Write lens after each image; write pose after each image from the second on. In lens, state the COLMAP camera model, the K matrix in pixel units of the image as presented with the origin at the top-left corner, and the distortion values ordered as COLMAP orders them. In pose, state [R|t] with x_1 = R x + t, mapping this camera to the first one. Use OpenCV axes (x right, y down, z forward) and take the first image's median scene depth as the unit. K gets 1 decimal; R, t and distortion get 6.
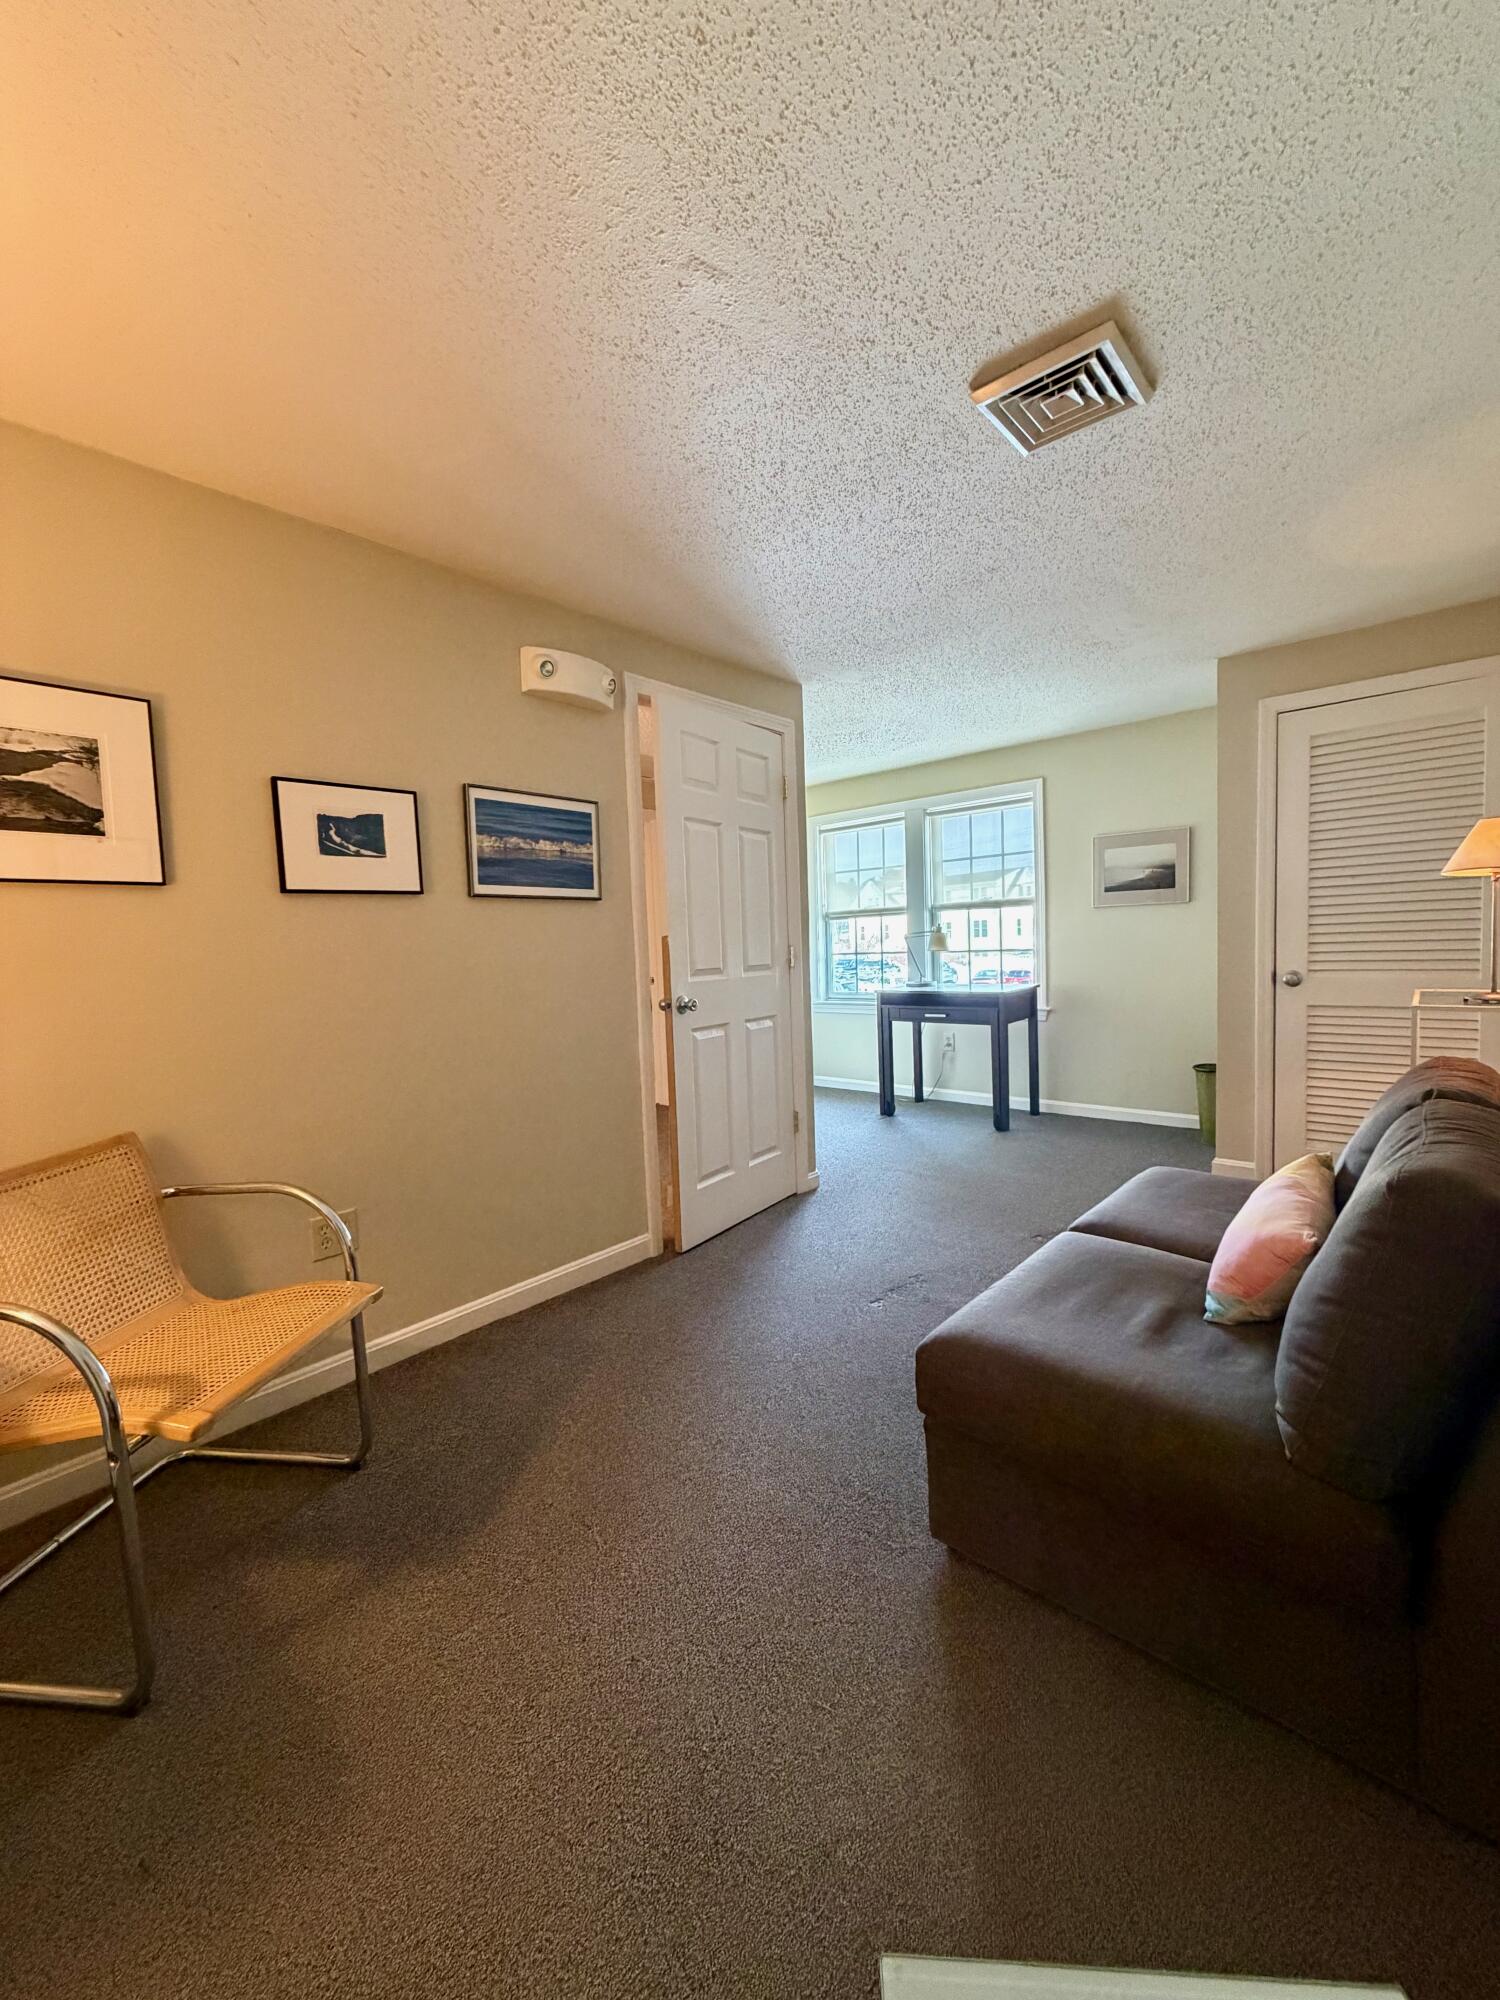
lens RADIAL K [[803.8, 0, 752.2], [0, 803.8, 985.4], [0, 0, 1]] dist [0.000312, 0.000023]
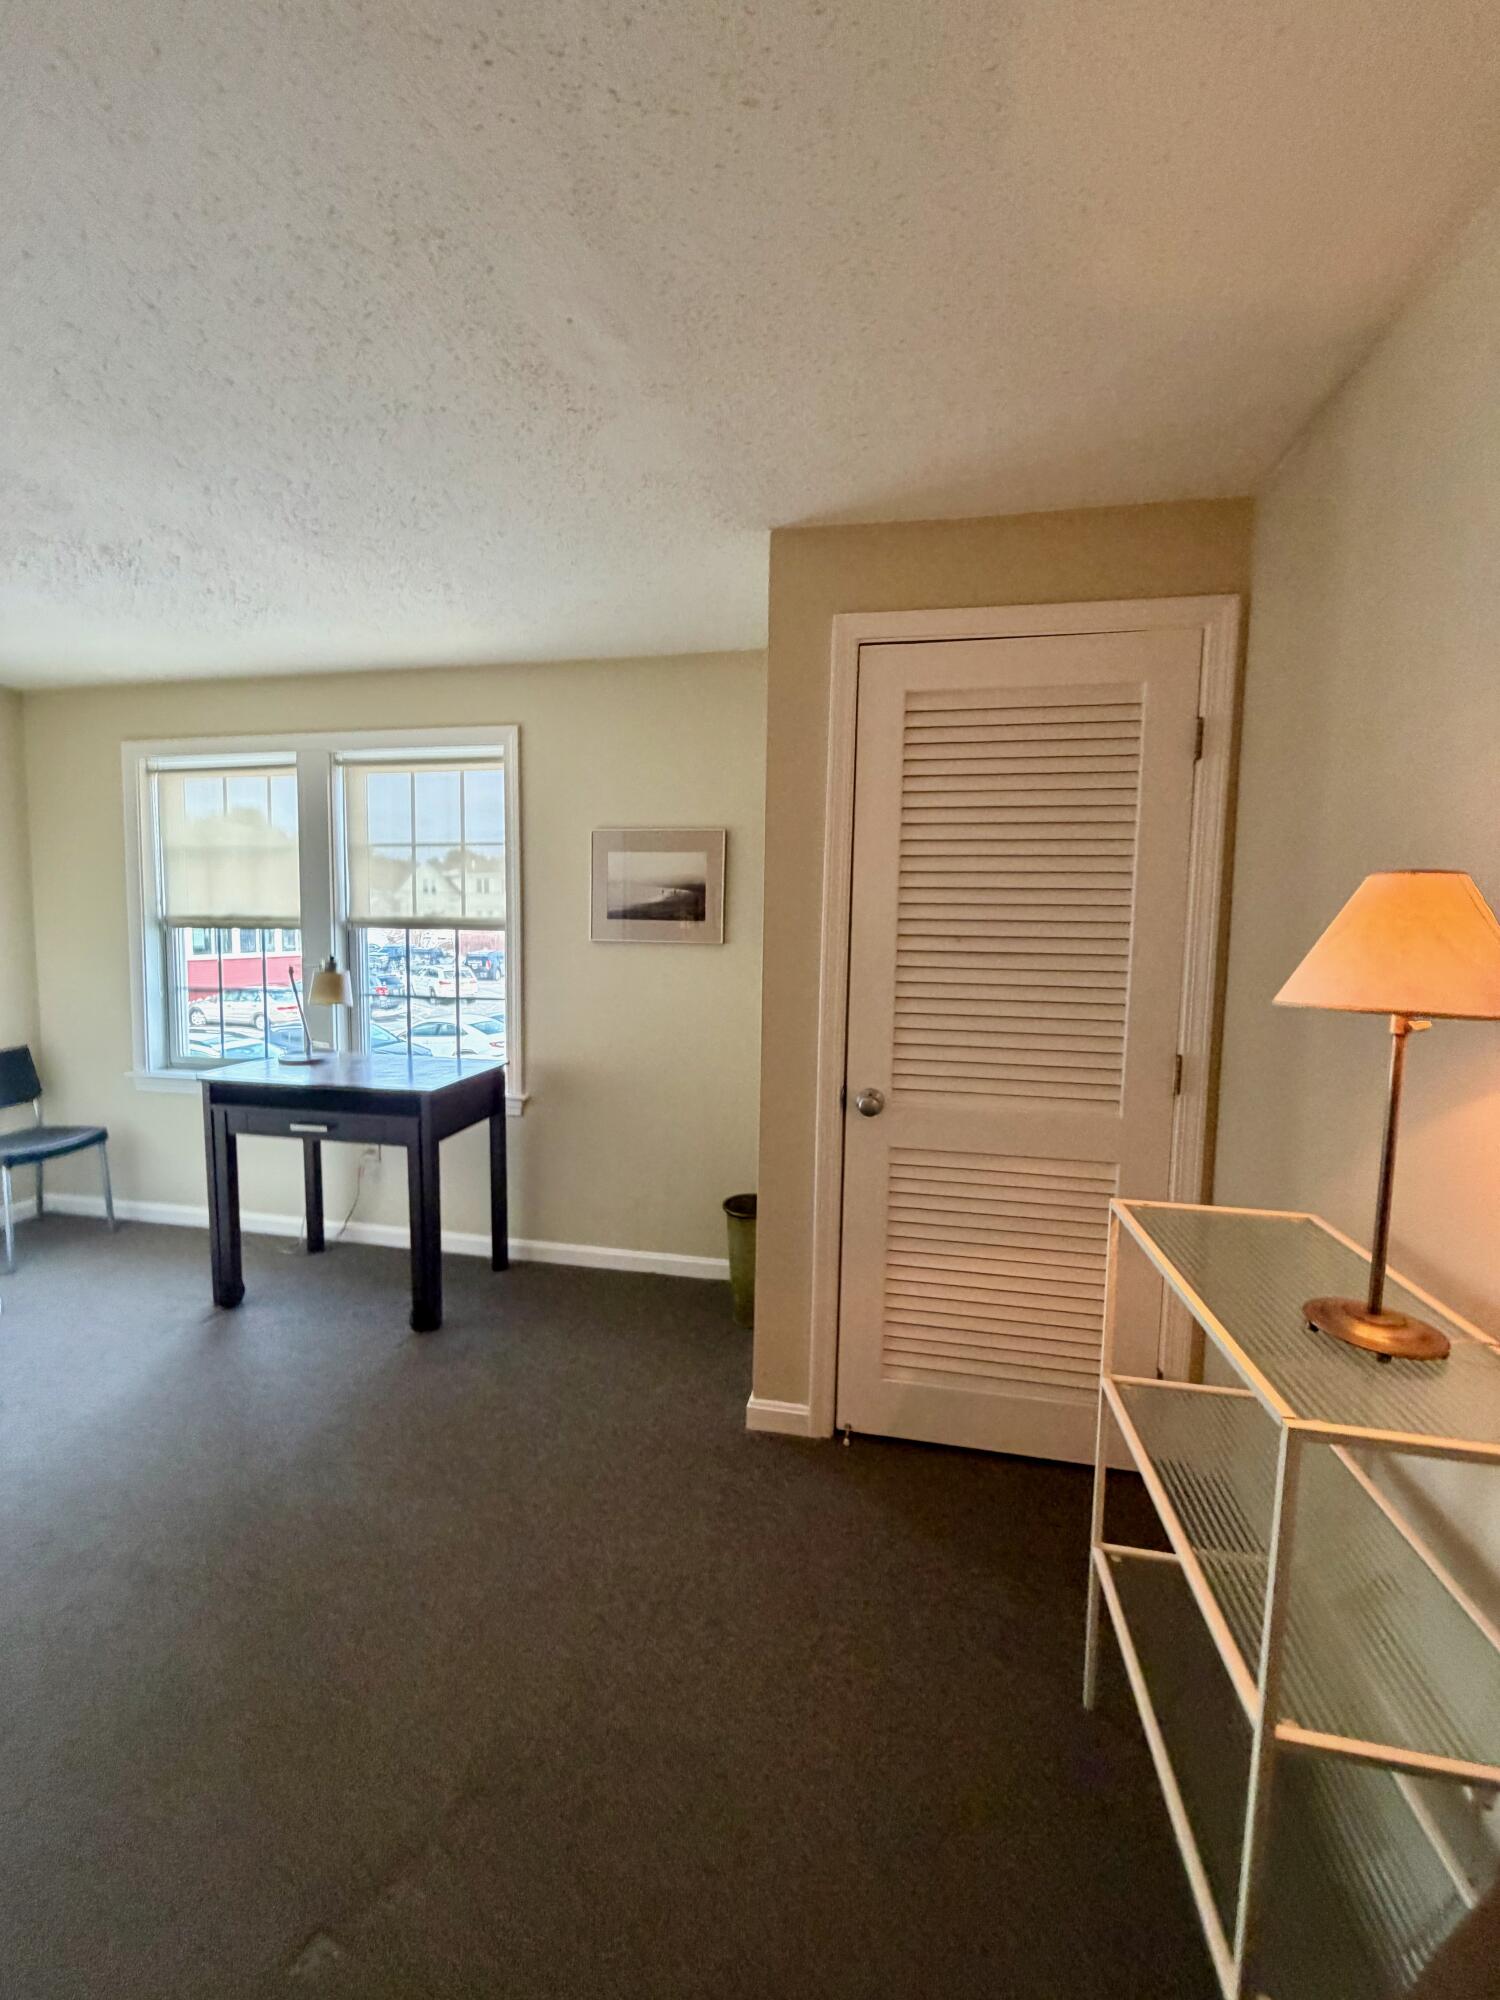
lens RADIAL K [[802.6, 0, 742.3], [0, 802.6, 997.1], [0, 0, 1]] dist [-0.028568, -0.000010]
pose [[0.871276, 0.006691, 0.490747, 0.221585], [-0.021673, 0.999456, 0.024852, -0.072538], [-0.490314, -0.032289, 0.870948, 0.394469]]
